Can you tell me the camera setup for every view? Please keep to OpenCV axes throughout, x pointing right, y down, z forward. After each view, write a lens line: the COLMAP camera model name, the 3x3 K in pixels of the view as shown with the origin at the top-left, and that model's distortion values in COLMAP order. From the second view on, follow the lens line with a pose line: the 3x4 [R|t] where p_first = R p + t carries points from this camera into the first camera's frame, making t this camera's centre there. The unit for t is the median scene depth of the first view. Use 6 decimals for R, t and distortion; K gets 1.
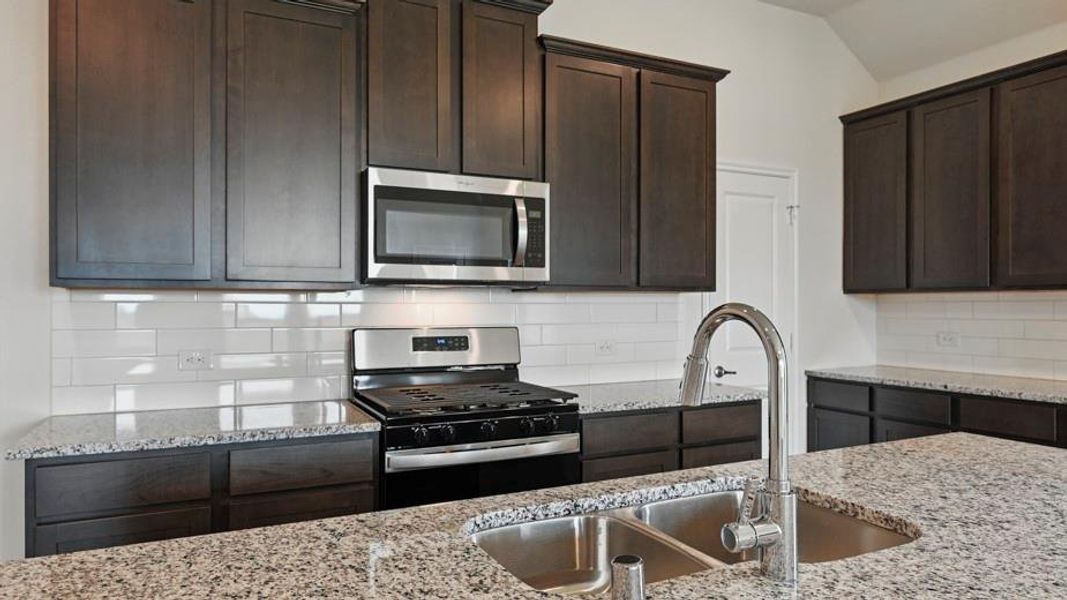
lens RADIAL K [[682.9, 0, 538.8], [0, 682.9, 304.5], [0, 0, 1]] dist [0.002293, 0.000261]
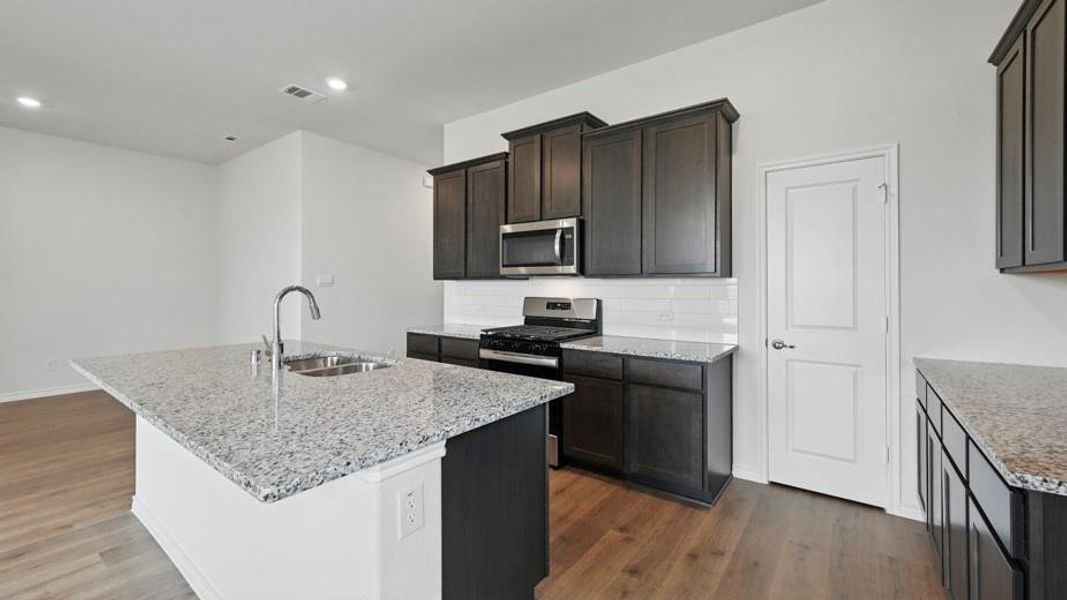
lens RADIAL K [[430.0, 0, 537.6], [0, 430.0, 283.7], [0, 0, 1]] dist [0.002277, 0.000647]
pose [[0.455483, -0.004906, -0.890231, 0.935299], [0.000188, 0.999985, -0.005414, -0.000197], [0.890244, 0.002298, 0.455478, 0.393716]]
